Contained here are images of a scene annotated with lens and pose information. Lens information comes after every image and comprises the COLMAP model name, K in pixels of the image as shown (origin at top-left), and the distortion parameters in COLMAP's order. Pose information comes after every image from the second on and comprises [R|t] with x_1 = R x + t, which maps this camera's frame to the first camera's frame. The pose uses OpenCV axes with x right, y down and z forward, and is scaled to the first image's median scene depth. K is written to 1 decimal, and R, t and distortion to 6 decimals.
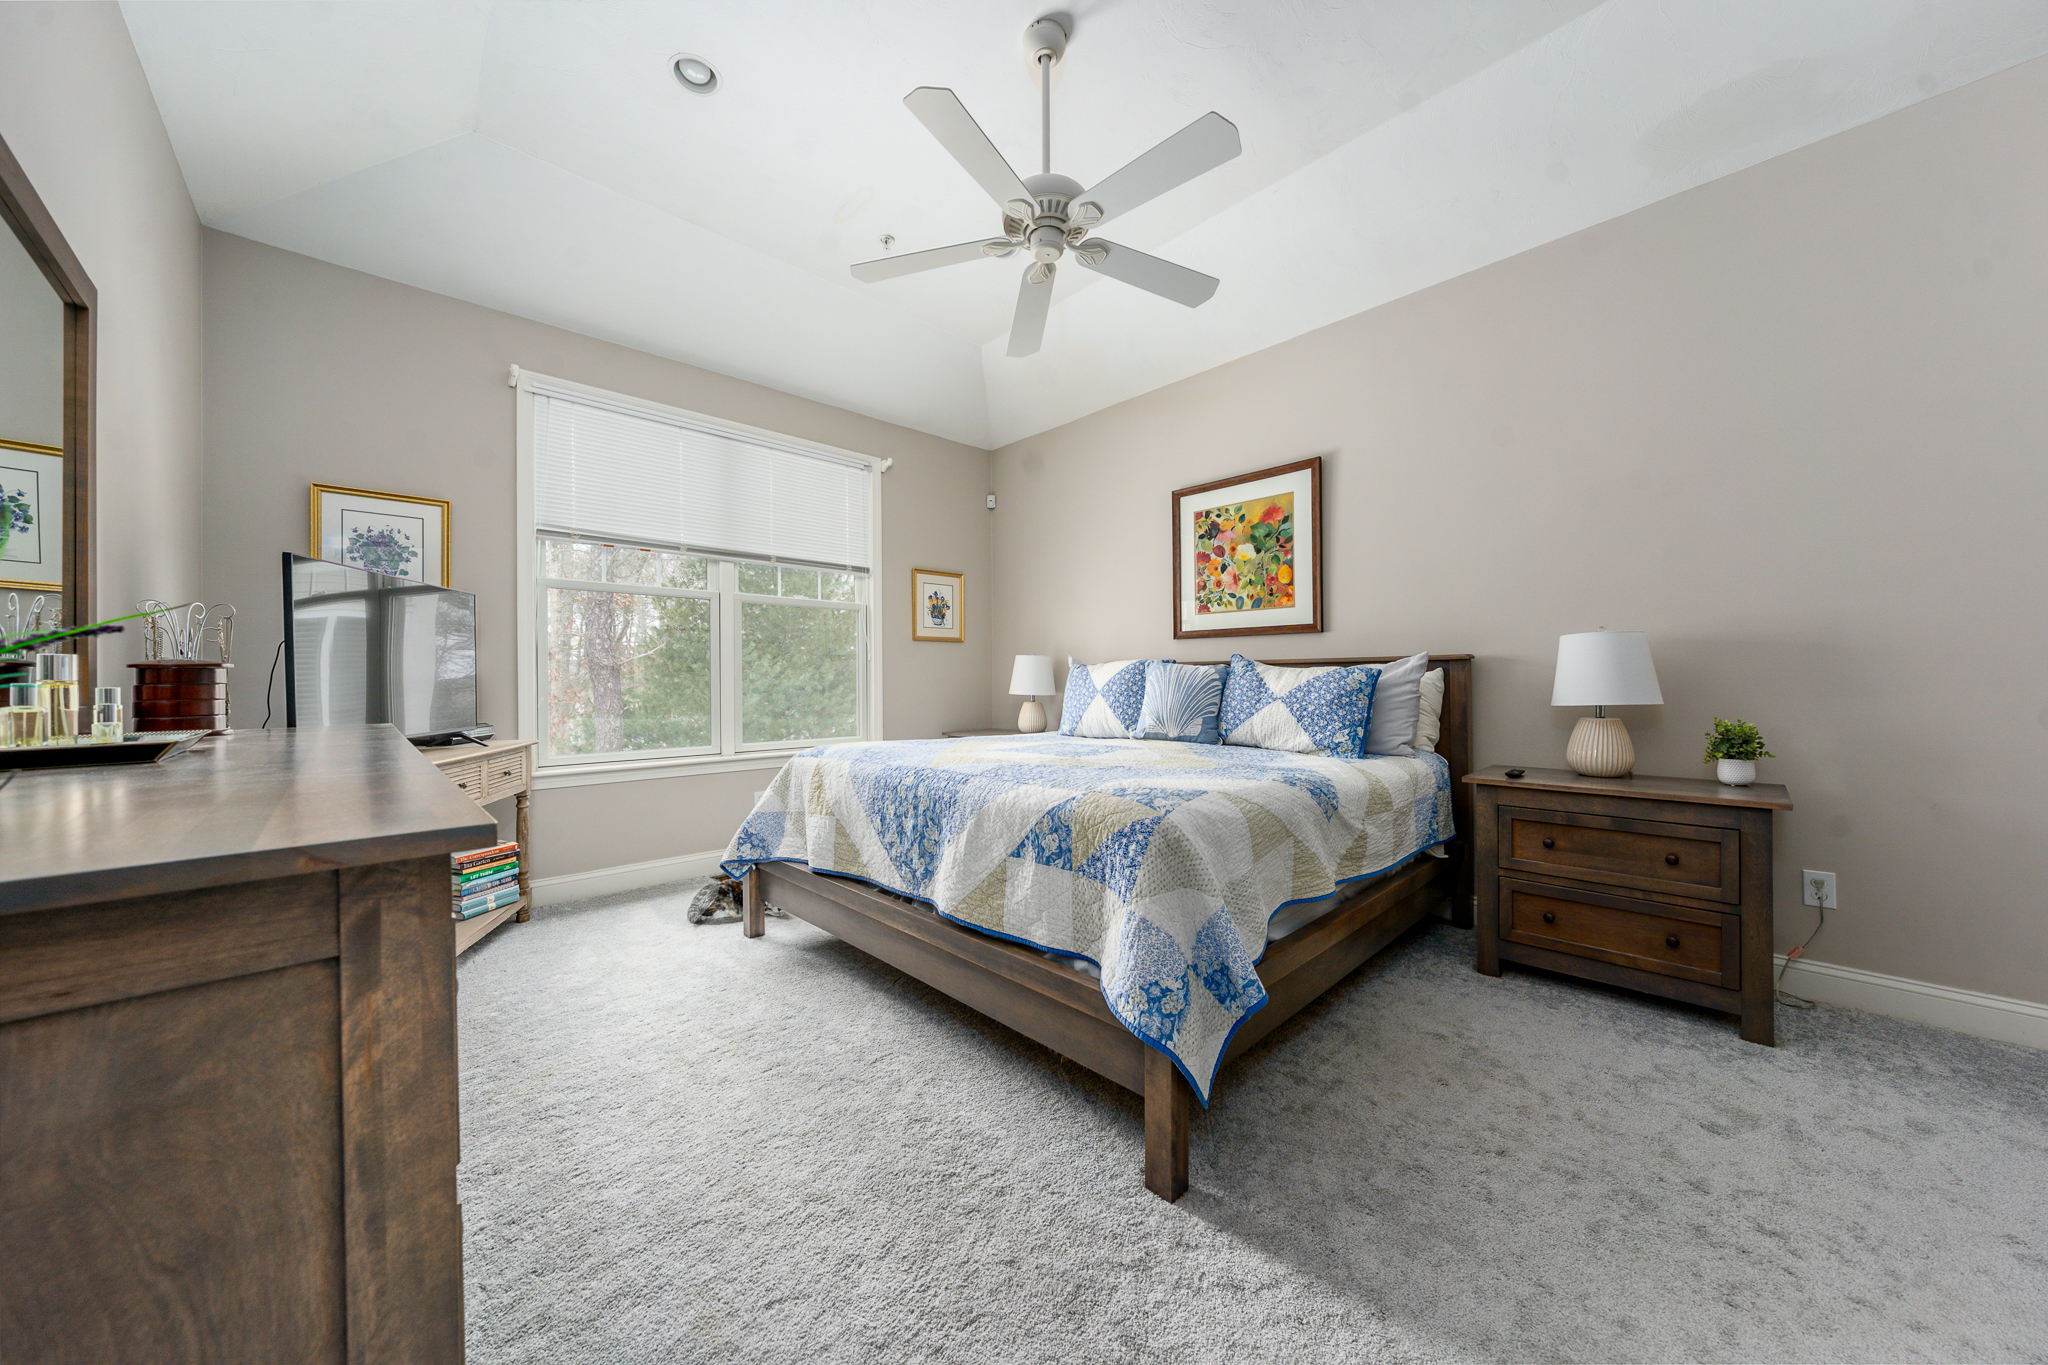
lens RADIAL K [[704.5, 0, 1006.1], [0, 704.5, 650.7], [0, 0, 1]] dist [-0.000623, -0.000083]
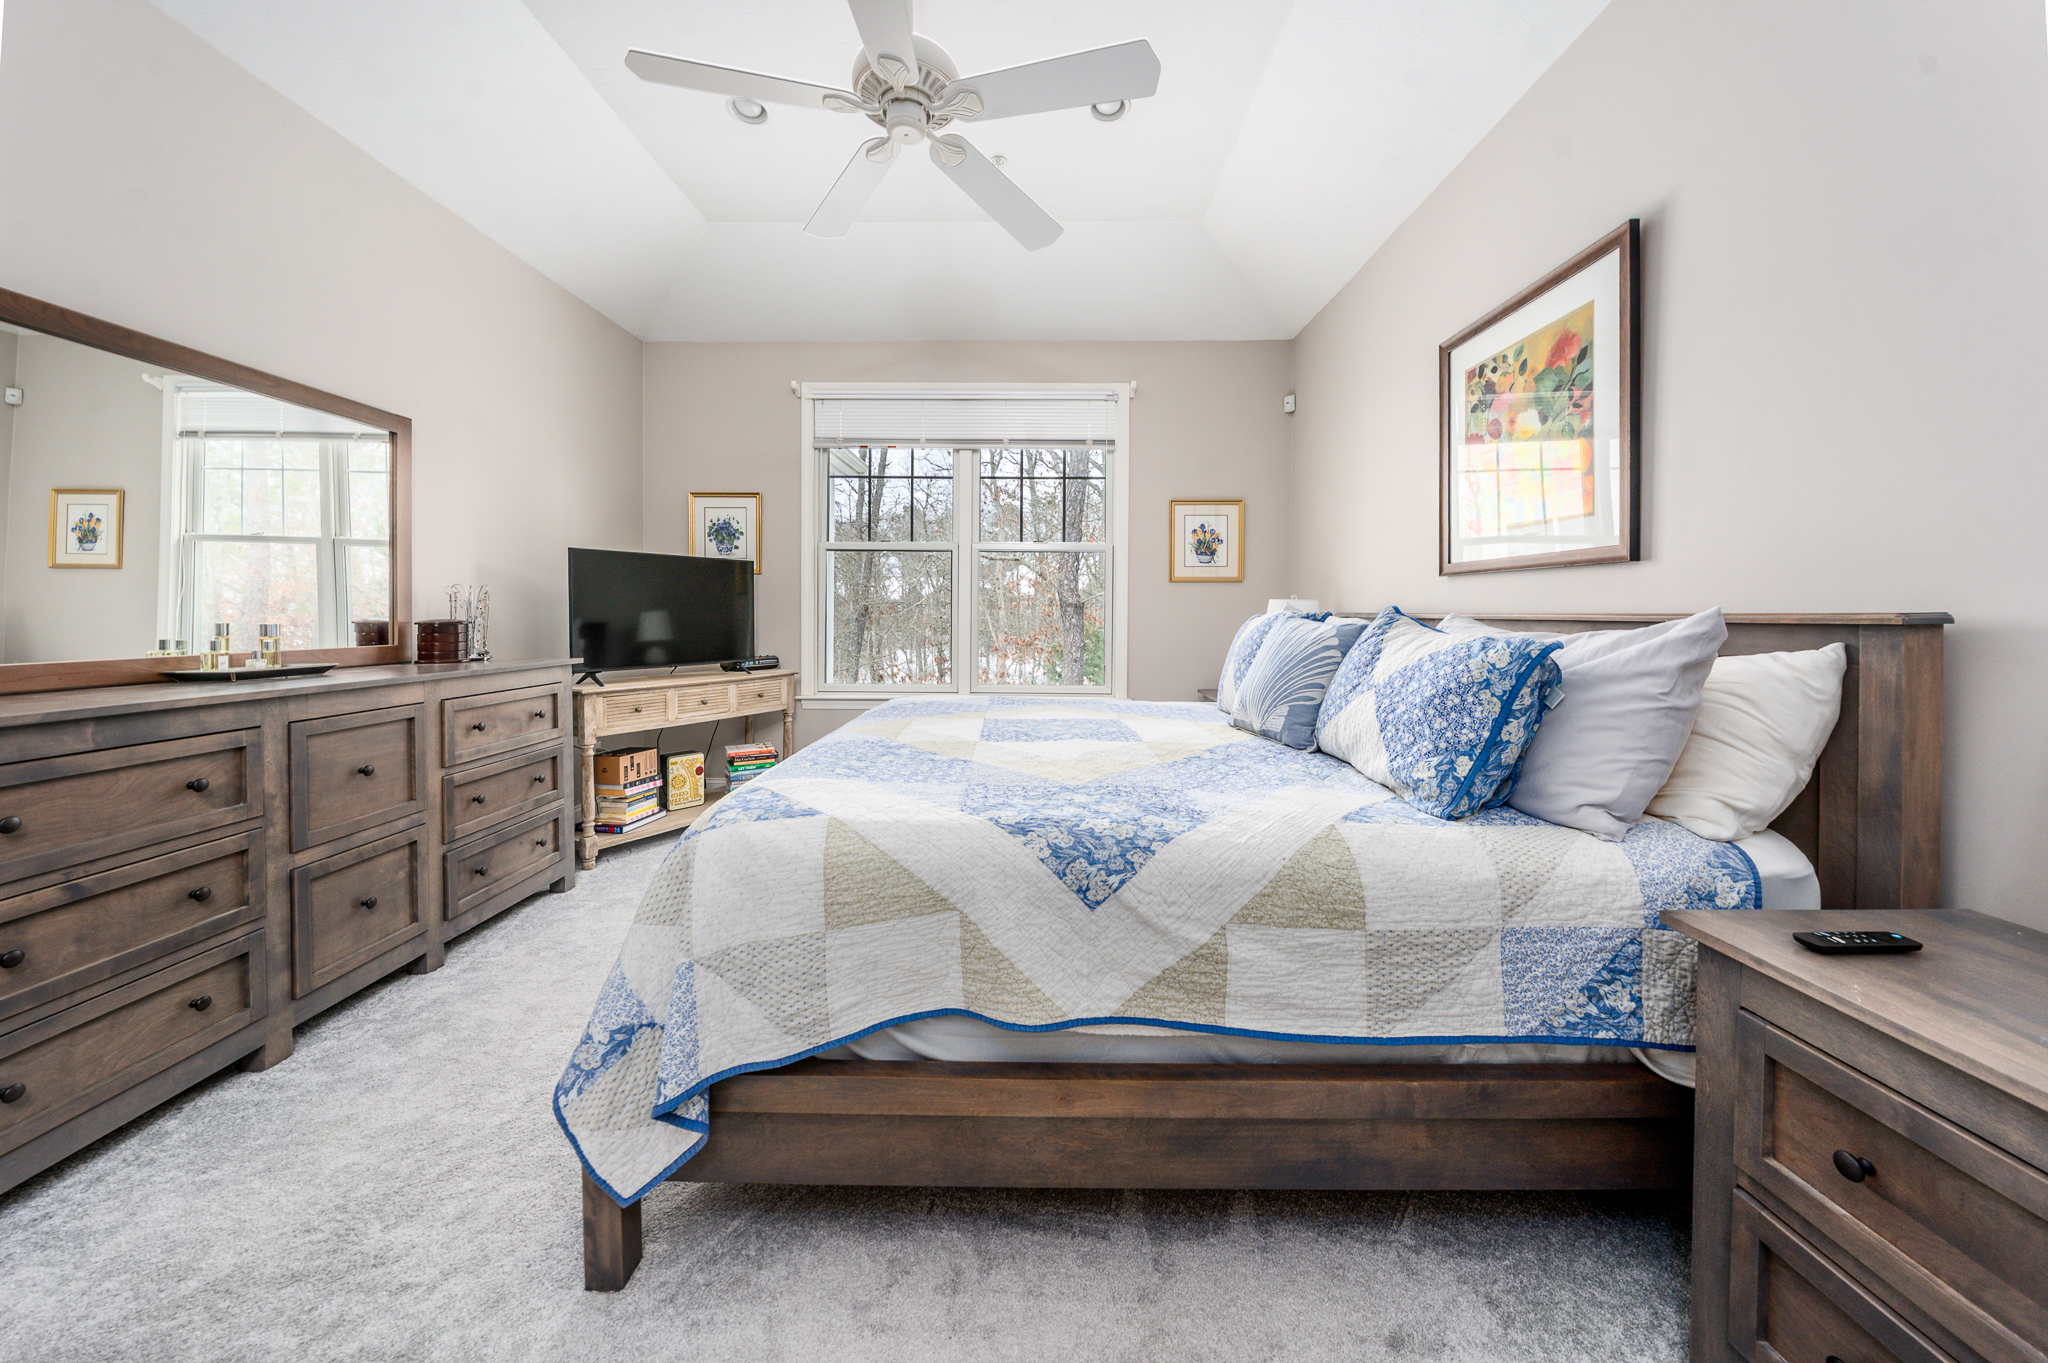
lens RADIAL K [[717.9, 0, 1021.3], [0, 717.9, 593.8], [0, 0, 1]] dist [-0.001654, -0.000077]
pose [[0.718744, -0.008429, -0.695224, 0.466993], [0.020107, 0.999760, 0.008665, -0.015337], [0.694984, -0.020207, 0.718741, 0.297287]]
